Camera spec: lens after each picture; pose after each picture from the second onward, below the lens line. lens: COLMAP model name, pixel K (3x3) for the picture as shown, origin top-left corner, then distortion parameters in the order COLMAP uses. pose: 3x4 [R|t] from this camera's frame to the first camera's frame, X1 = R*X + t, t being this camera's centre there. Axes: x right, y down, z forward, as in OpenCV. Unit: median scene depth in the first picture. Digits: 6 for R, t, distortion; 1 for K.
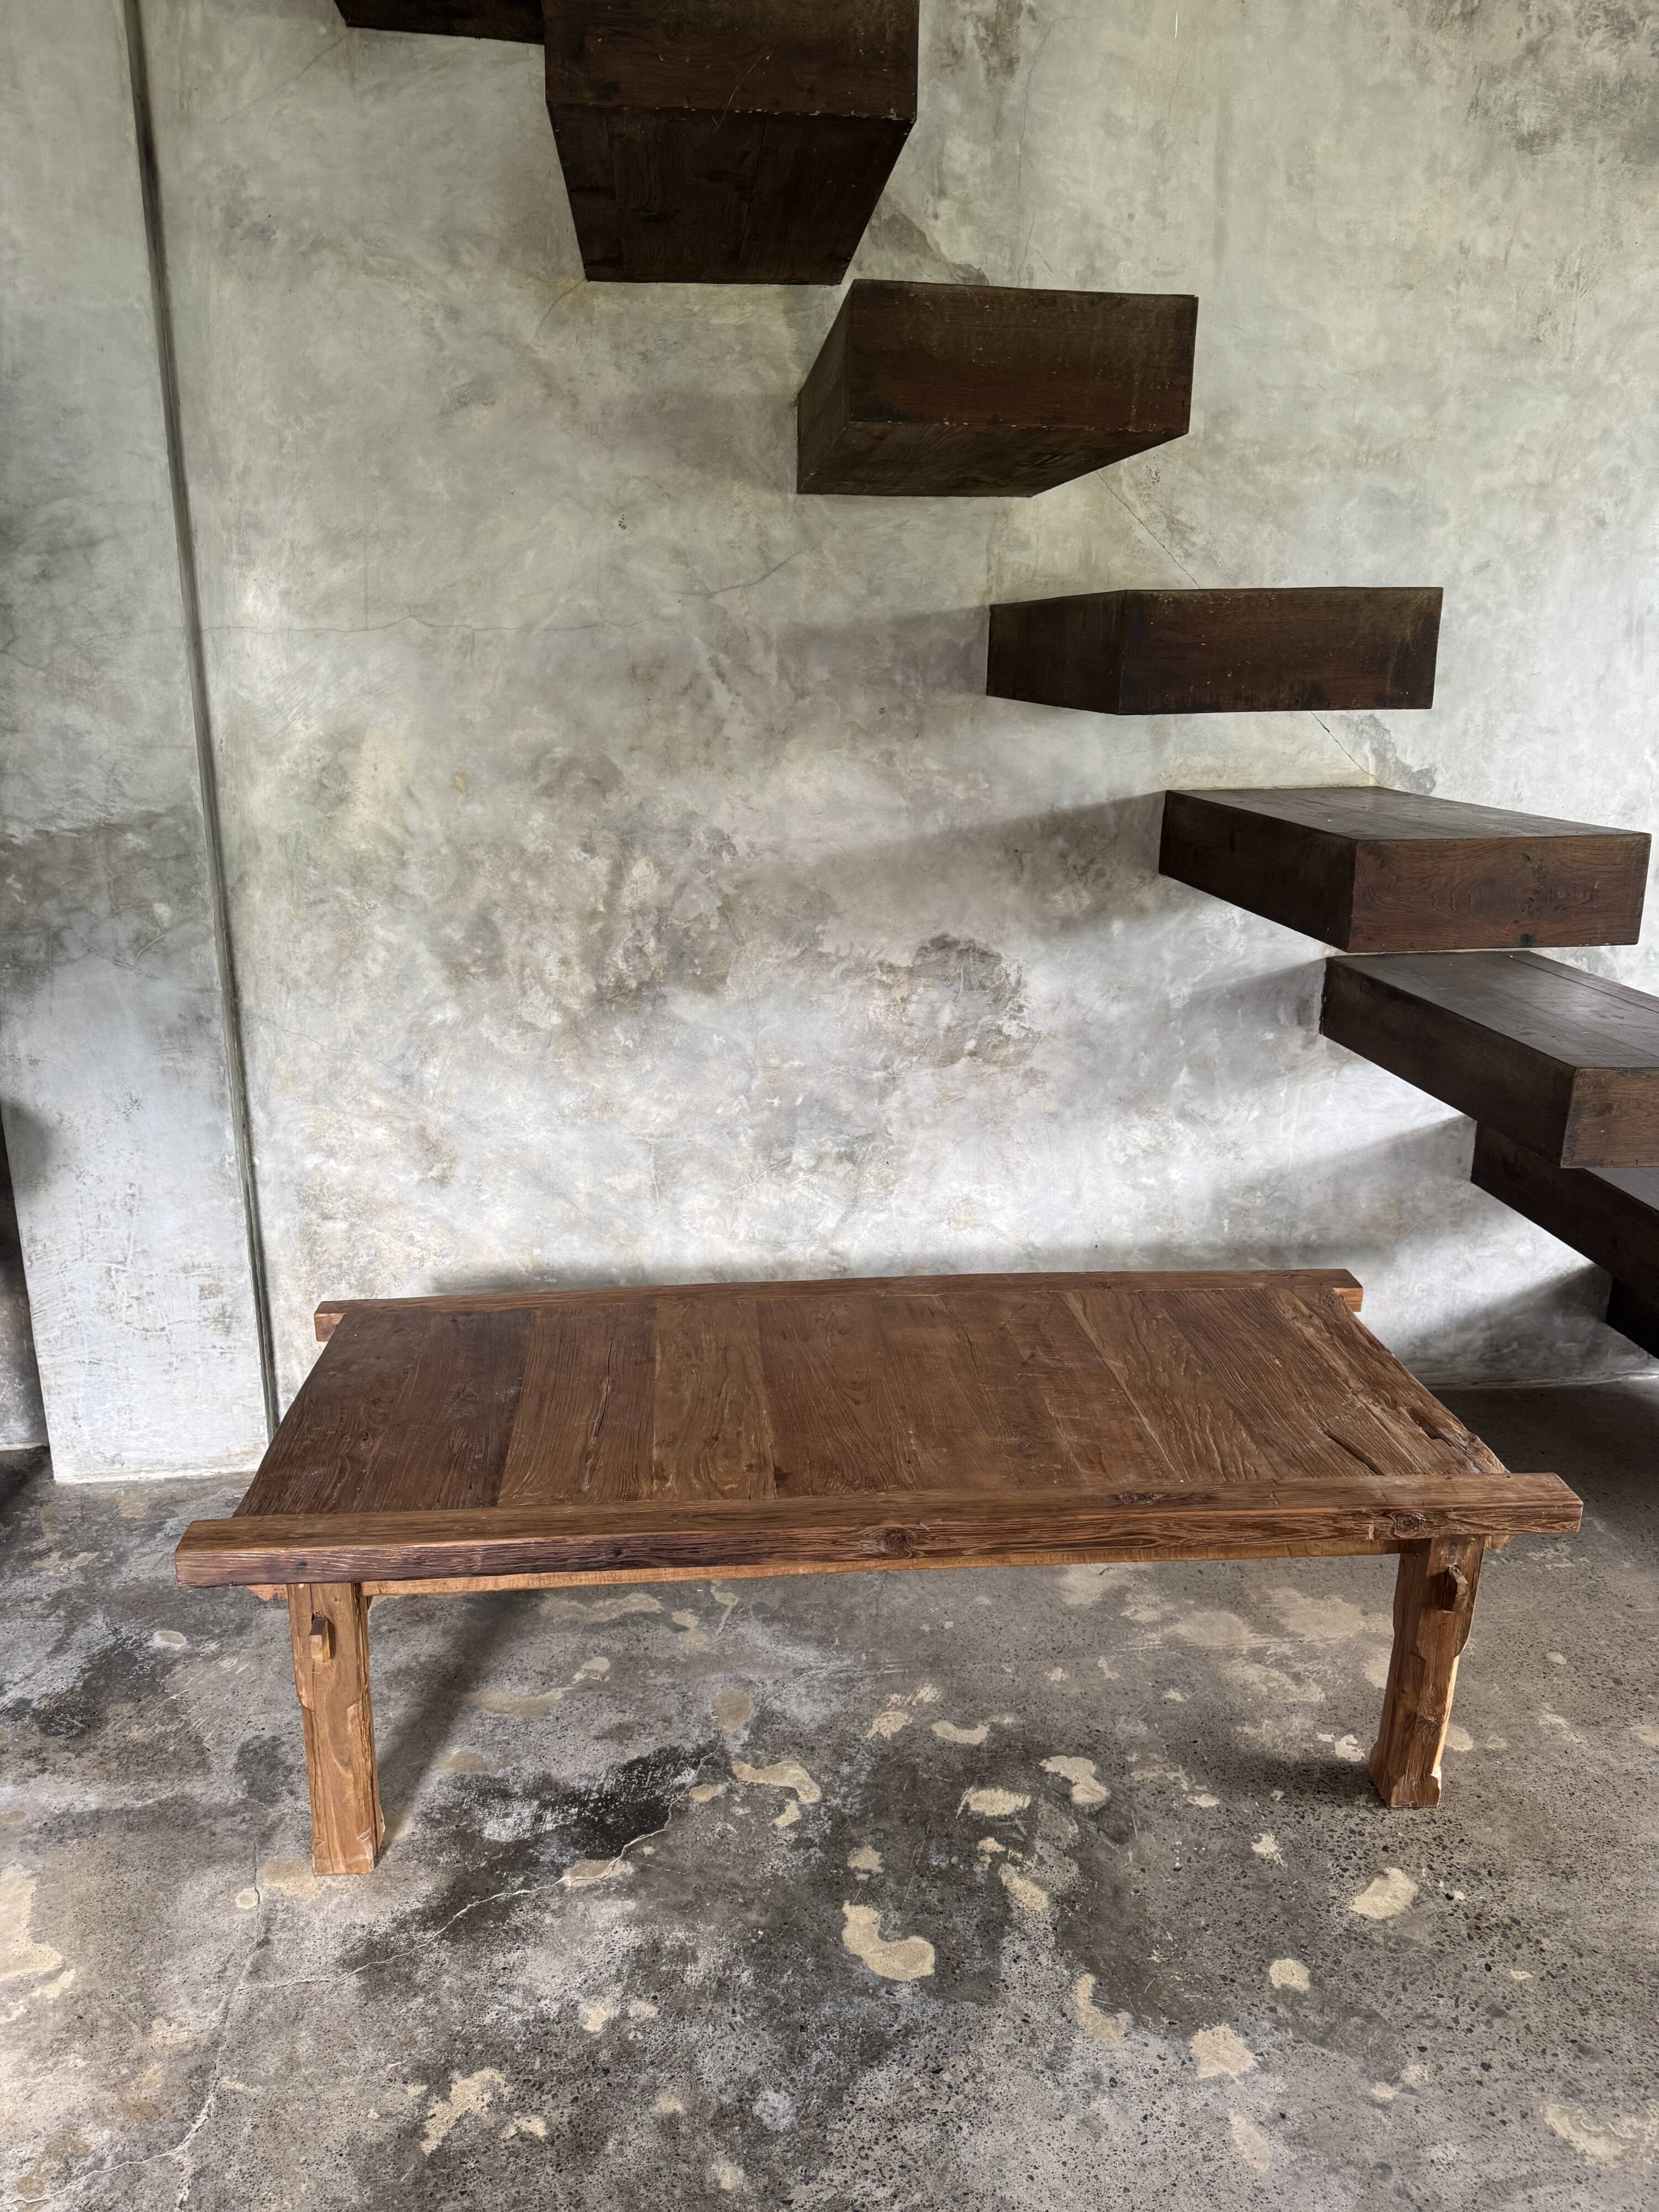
lens RADIAL K [[1563.4, 0, 846.2], [0, 1563.4, 1109.8], [0, 0, 1]] dist [0.091199, -0.112932]
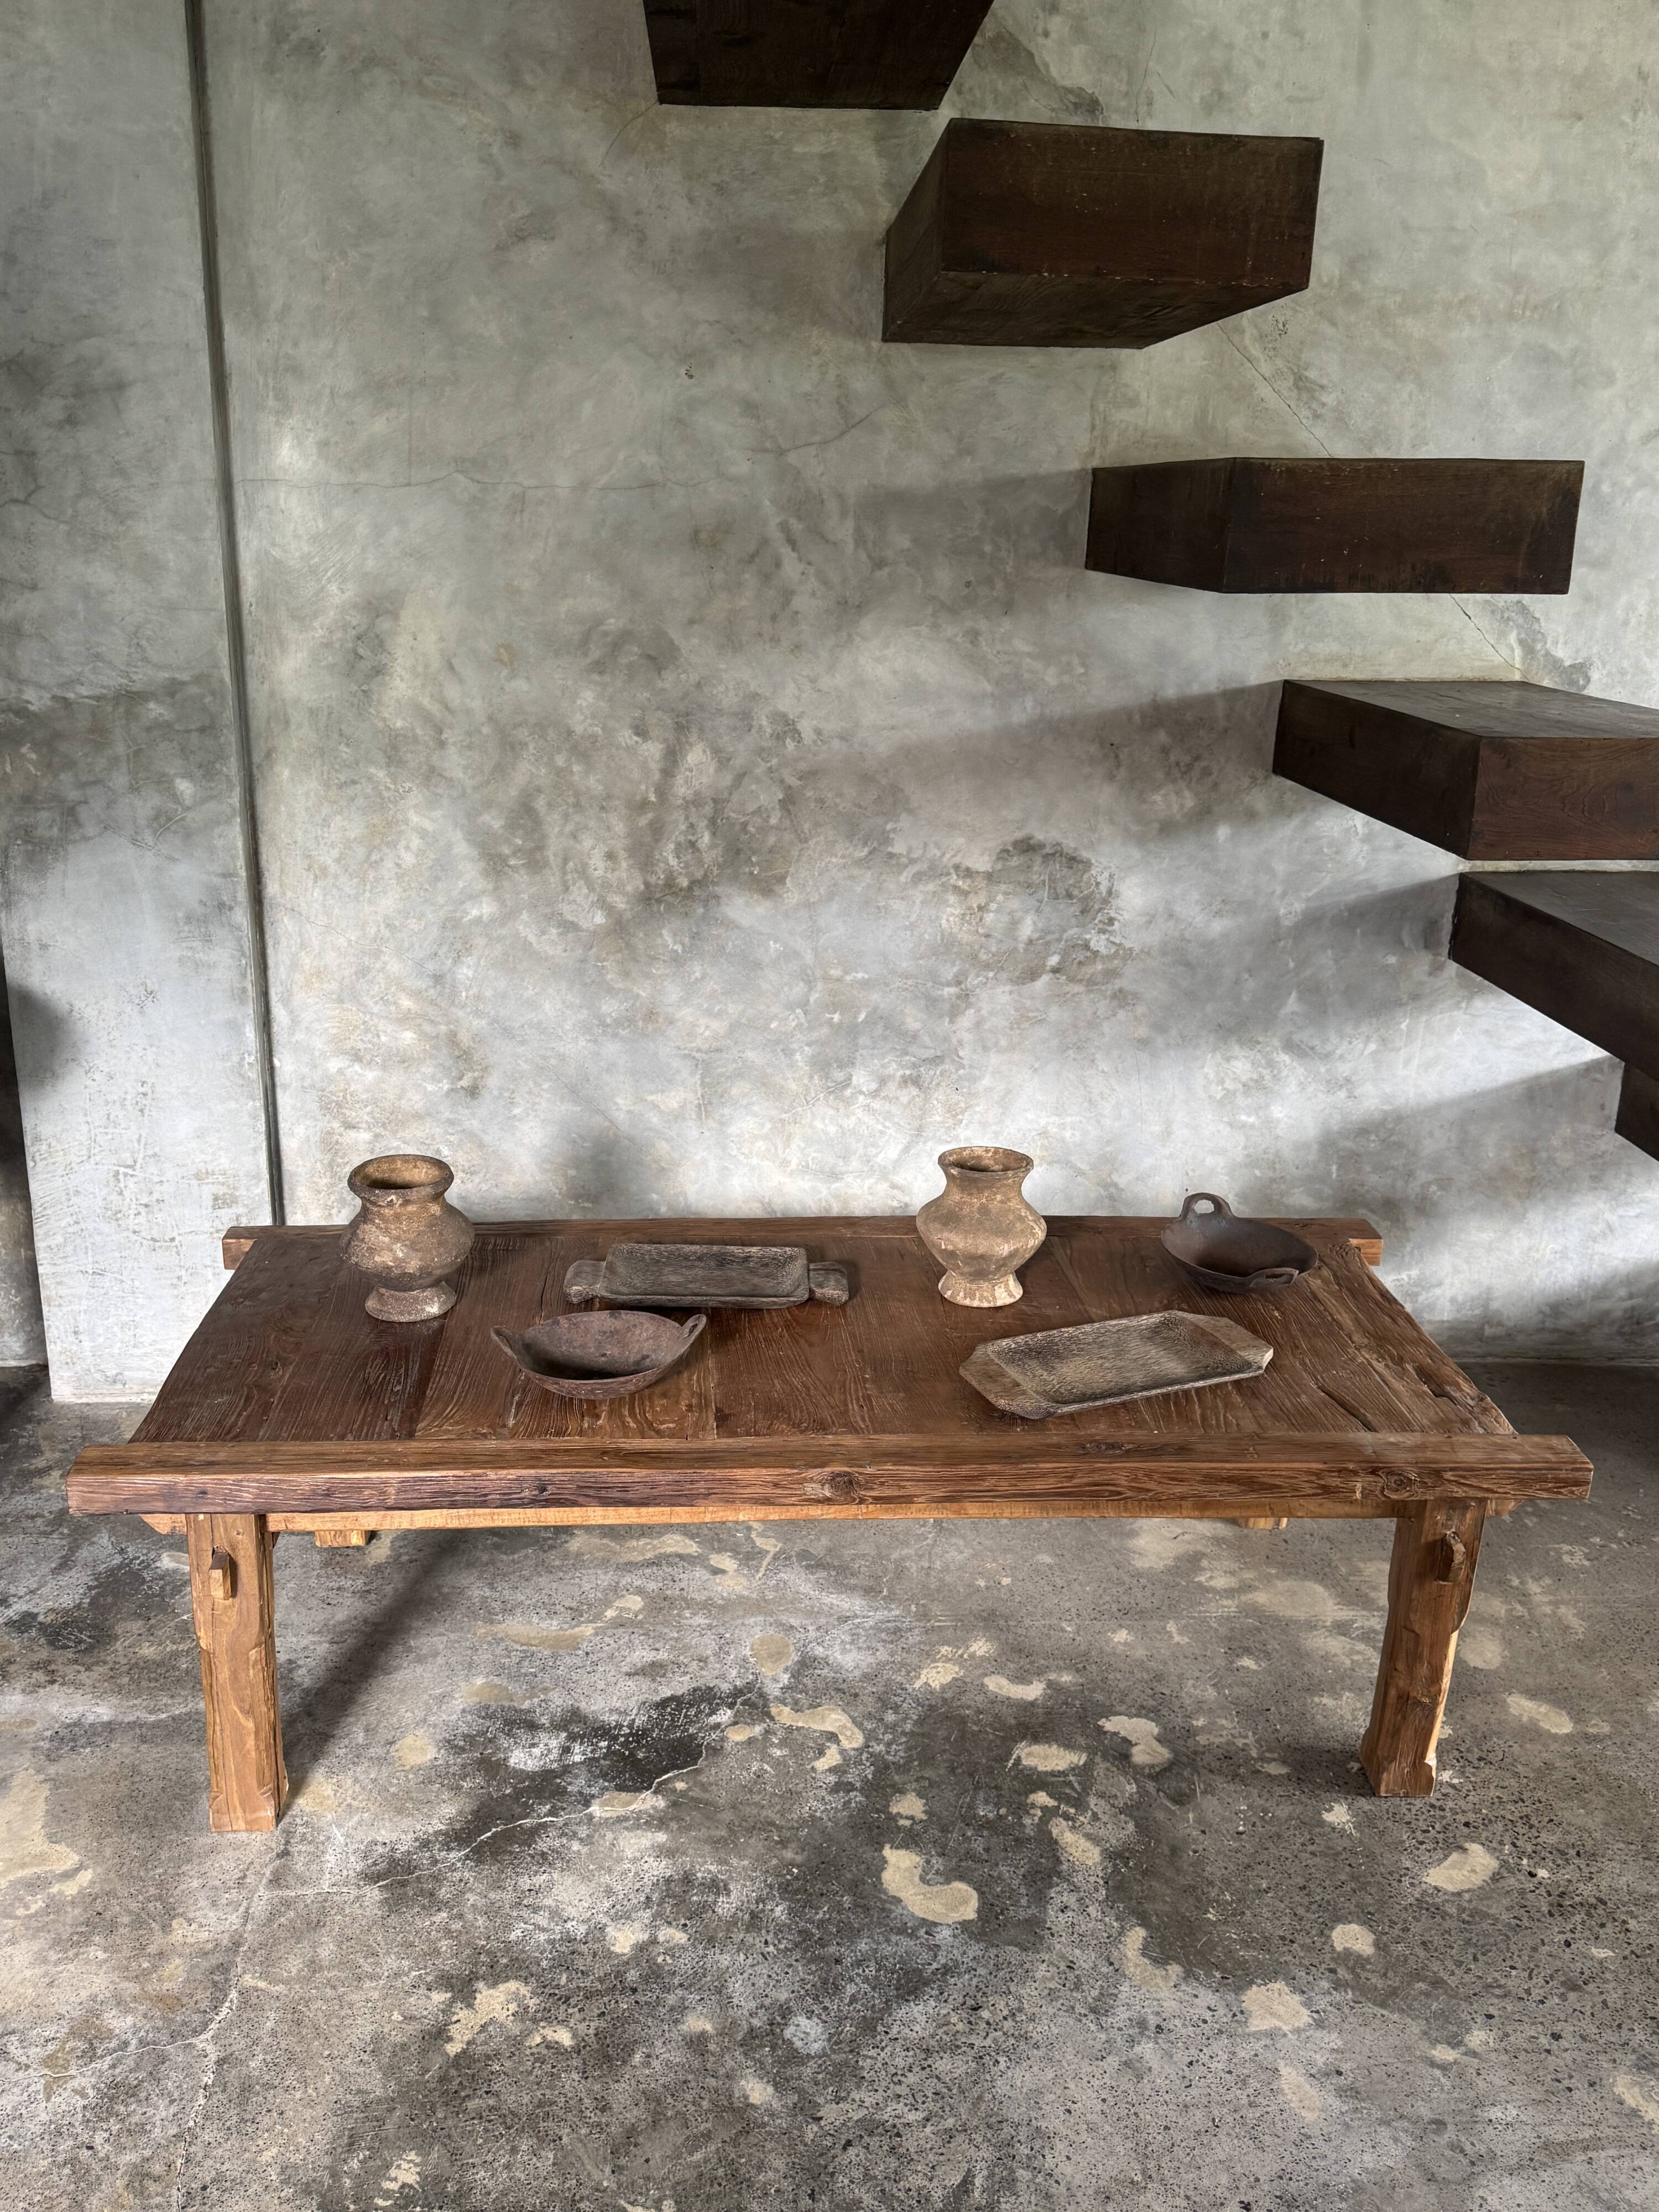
lens RADIAL K [[1840.5, 0, 835.8], [0, 1840.5, 1104.1], [0, 0, 1]] dist [0.125579, -0.197421]
pose [[0.998575, 0.032038, -0.042671, 0.002154], [-0.030973, 0.999198, 0.025380, 0.019376], [0.043450, -0.024022, 0.998767, -0.076555]]
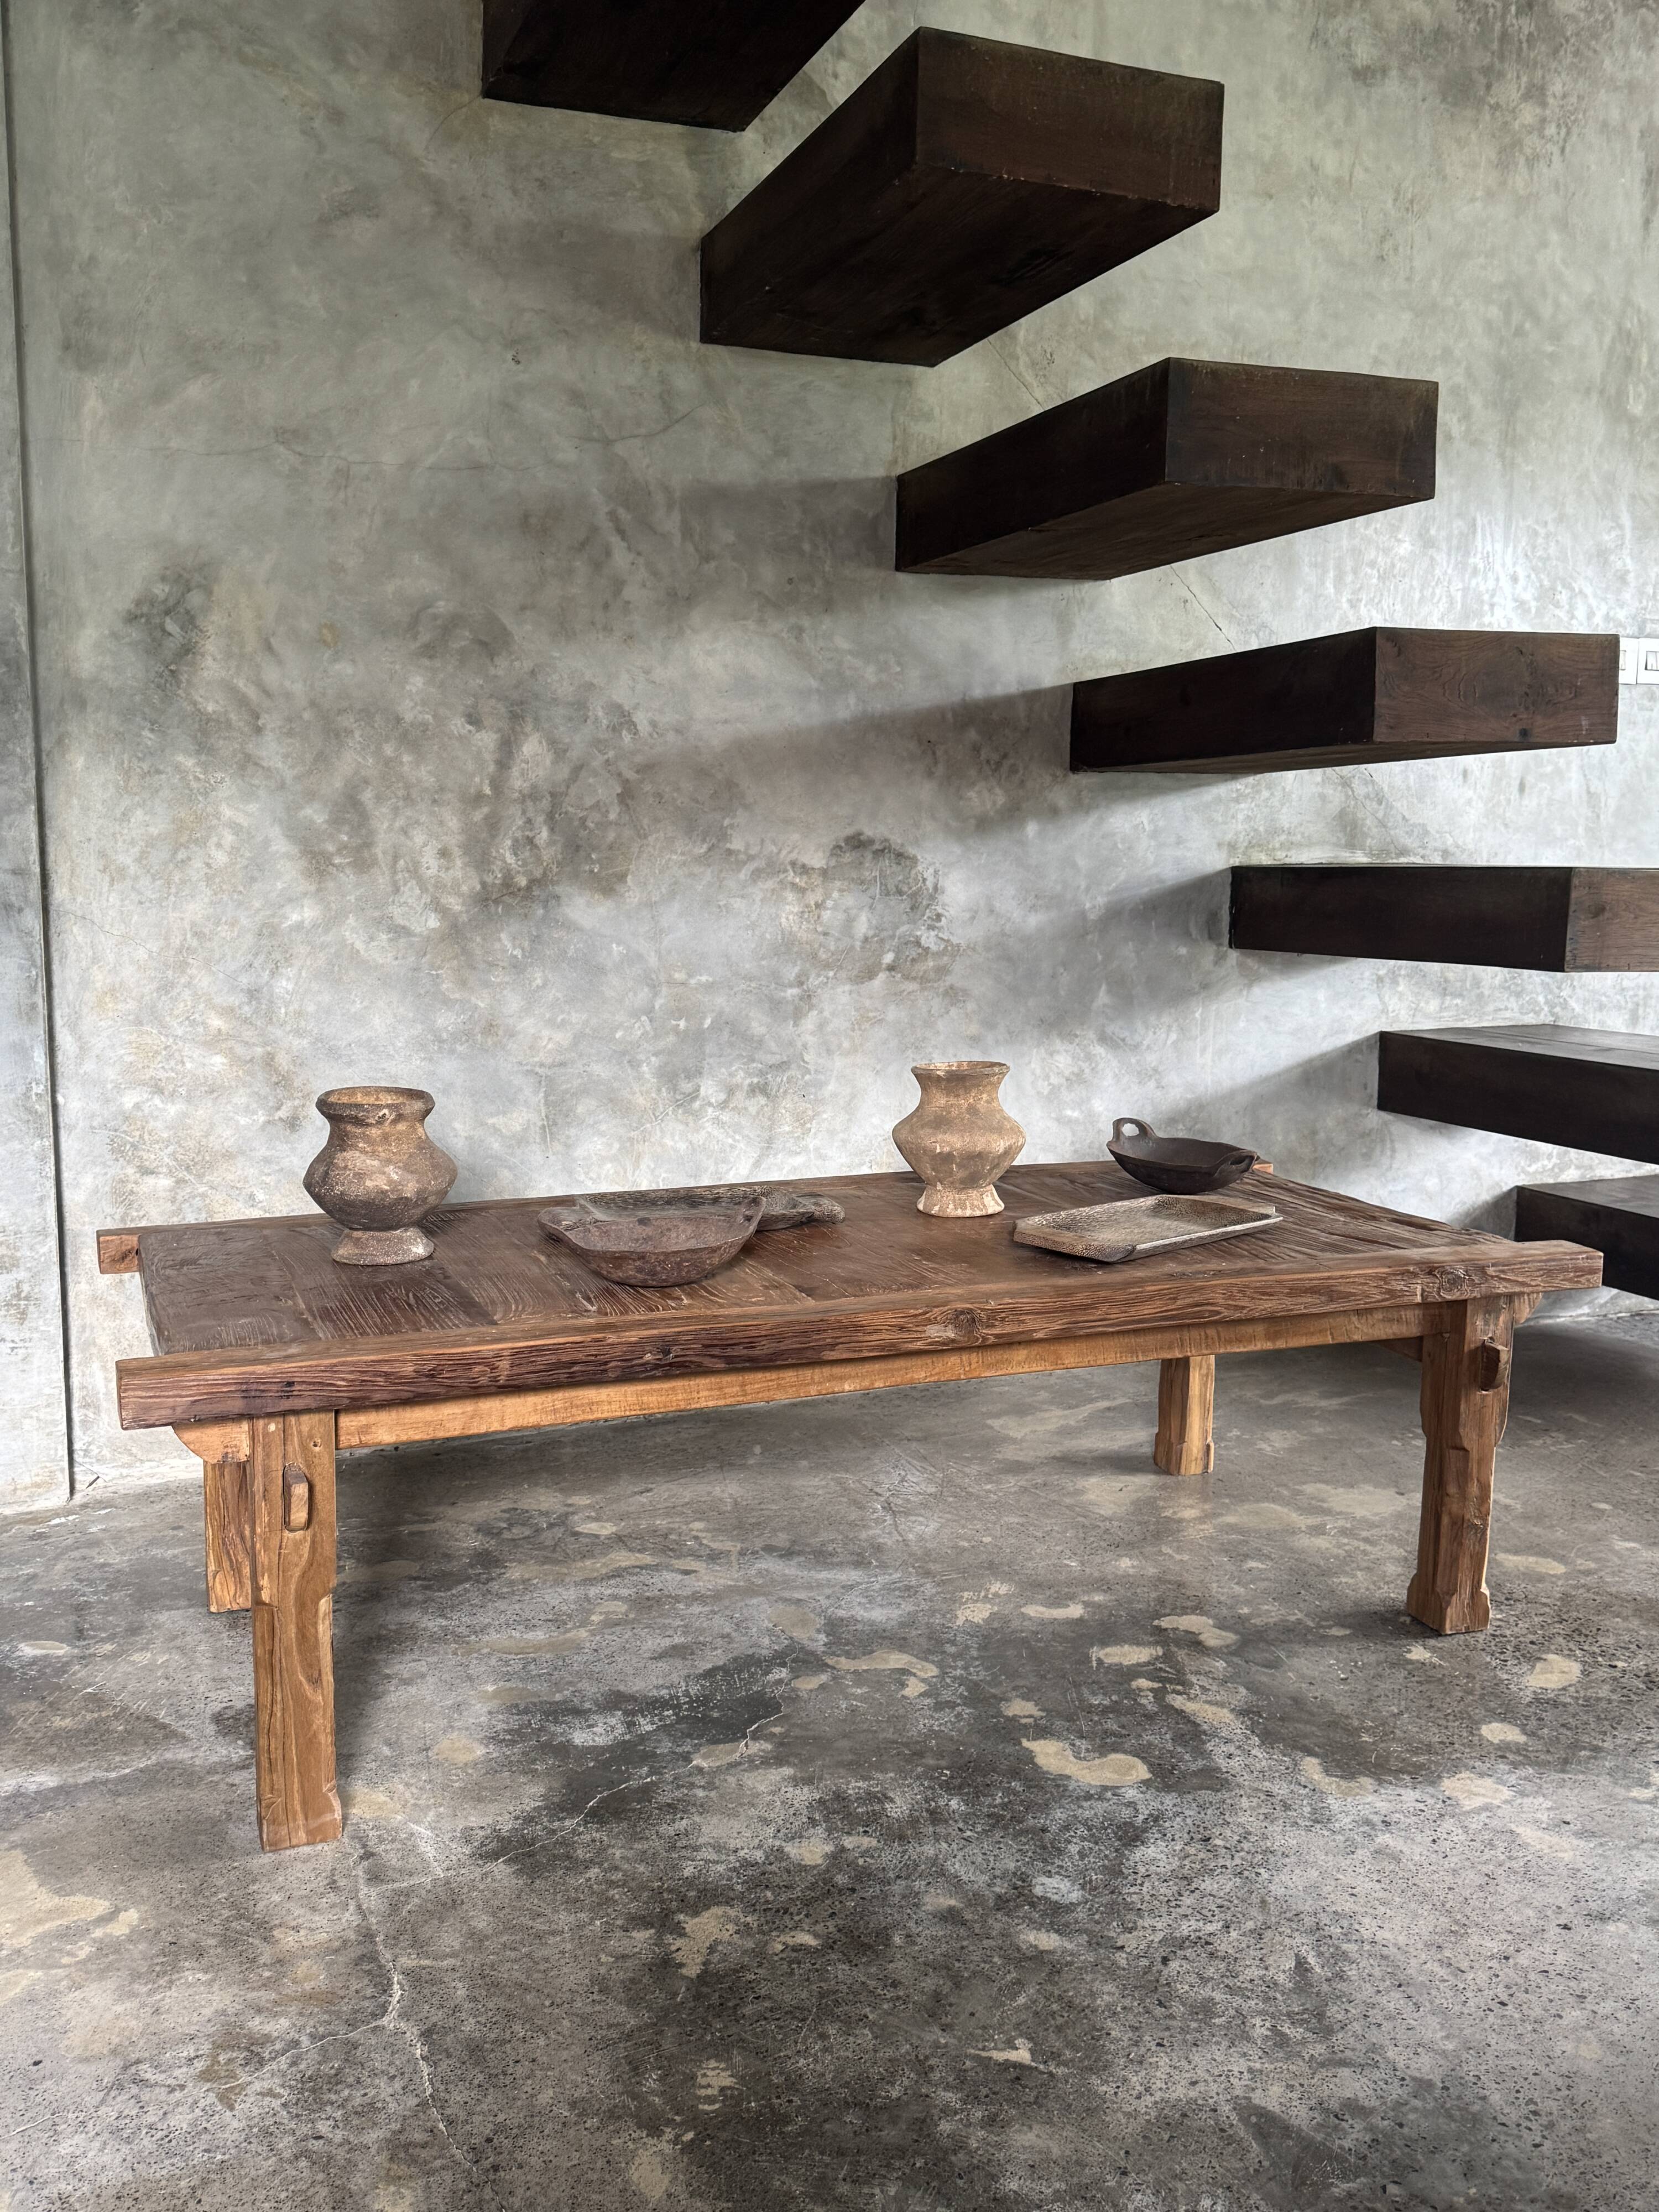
lens RADIAL K [[1922.1, 0, 830.8], [0, 1922.1, 1103.7], [0, 0, 1]] dist [0.129882, -0.205986]
pose [[0.964989, -0.037389, 0.259610, -0.258762], [0.076411, 0.986929, -0.141889, 0.208469], [-0.250912, 0.156759, 0.955233, -0.038539]]
